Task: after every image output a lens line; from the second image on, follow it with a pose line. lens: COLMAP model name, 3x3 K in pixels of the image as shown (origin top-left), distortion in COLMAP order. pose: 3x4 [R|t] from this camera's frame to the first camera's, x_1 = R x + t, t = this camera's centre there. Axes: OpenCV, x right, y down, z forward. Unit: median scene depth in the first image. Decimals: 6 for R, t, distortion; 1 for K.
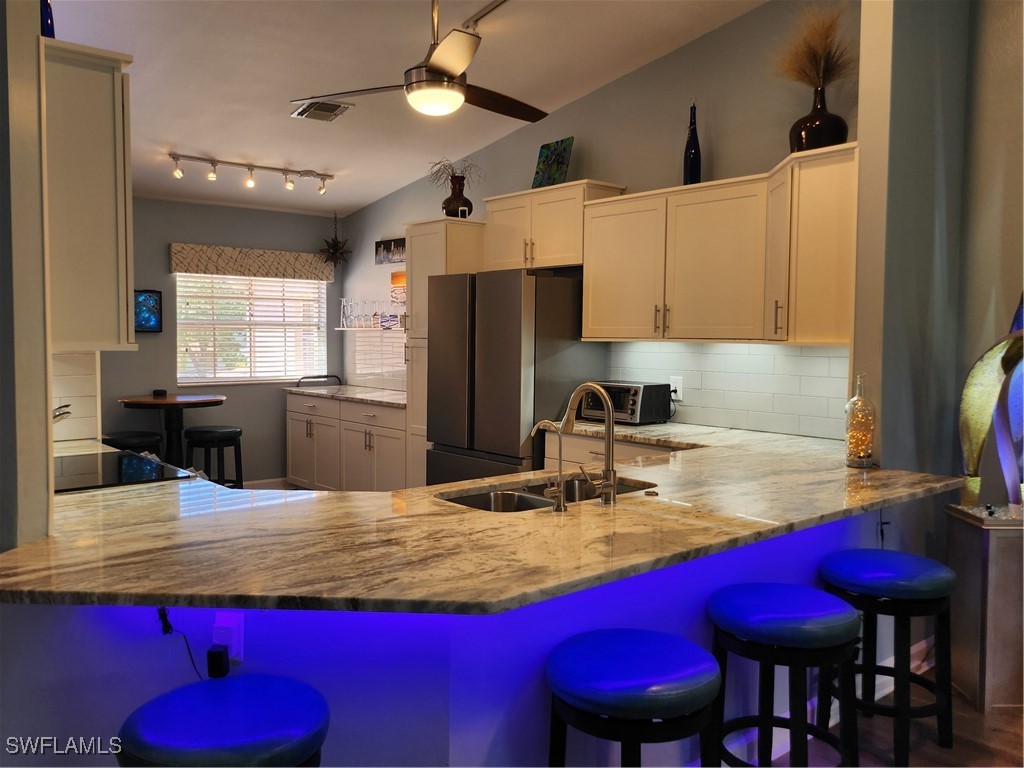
lens RADIAL K [[845.7, 0, 511.3], [0, 845.7, 380.1], [0, 0, 1]] dist [0.095242, -0.000696]
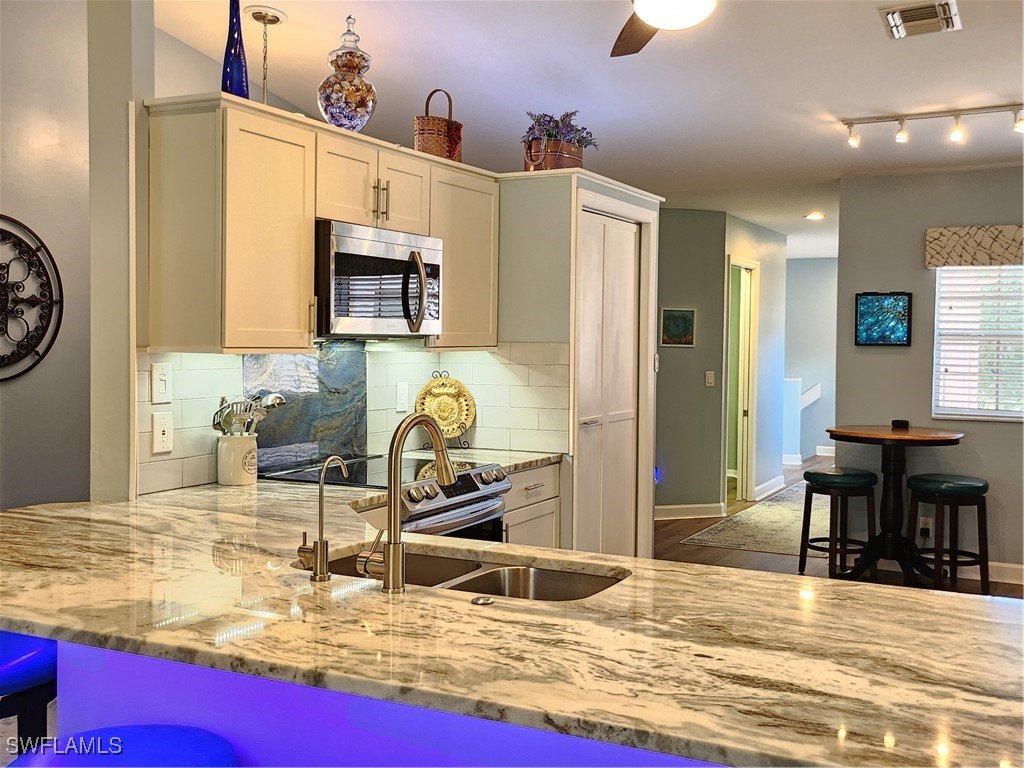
lens RADIAL K [[1091.0, 0, 512.9], [0, 1091.0, 379.3], [0, 0, 1]] dist [0.075818, -0.035482]
pose [[0.381092, 0.034834, -0.923880, 0.366251], [-0.062799, 0.997957, 0.011723, -0.014988], [0.922402, 0.053551, 0.382502, 0.292773]]
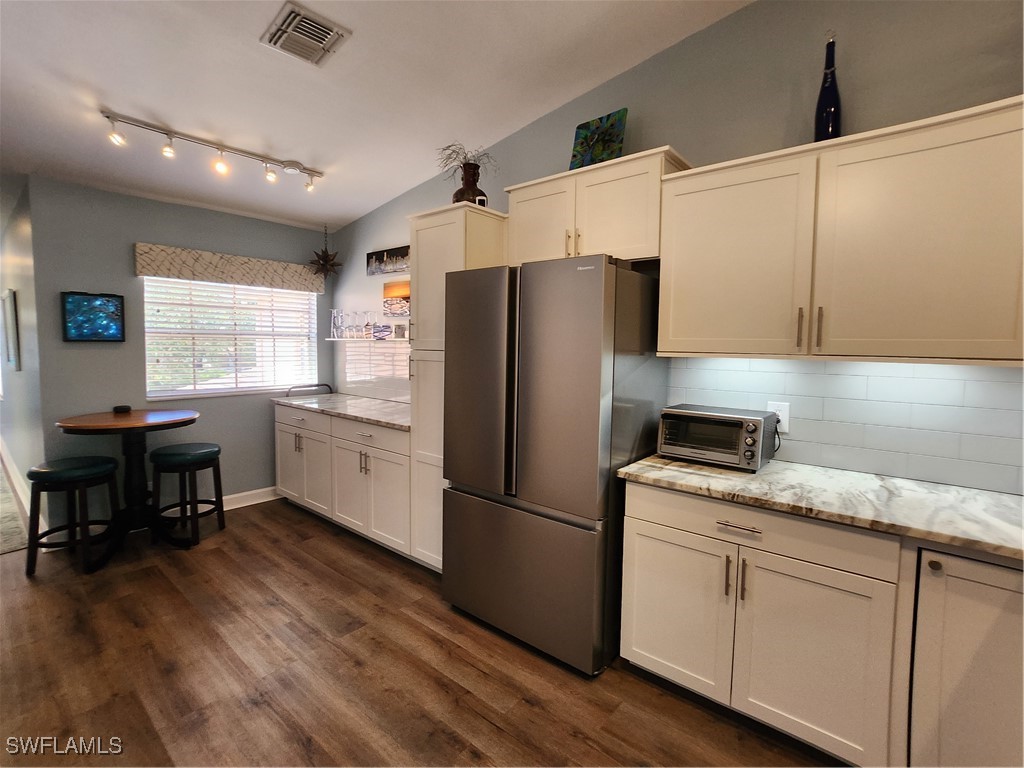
lens RADIAL K [[484.5, 0, 516.5], [0, 484.5, 377.2], [0, 0, 1]] dist [-0.003957, -0.000535]
pose [[0.986042, -0.004326, 0.166440, -0.086634], [0.002102, 0.999906, 0.013538, -0.024497], [-0.166483, -0.013000, 0.985959, 0.429331]]
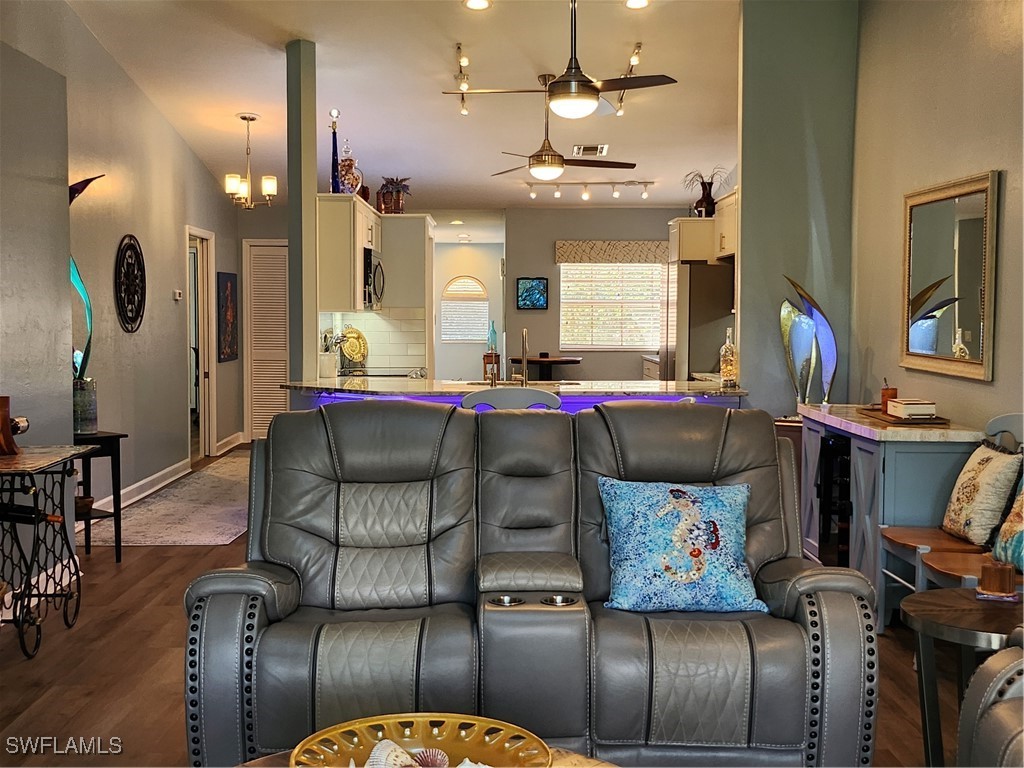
lens RADIAL K [[1346.8, 0, 497.6], [0, 1346.8, 383.5], [0, 0, 1]] dist [0.201274, -0.007911]
pose [[0.764527, 0.031515, -0.643821, 0.857493], [-0.036424, 0.999320, 0.005663, 0.048467], [0.643562, 0.019121, 0.765155, -0.619396]]
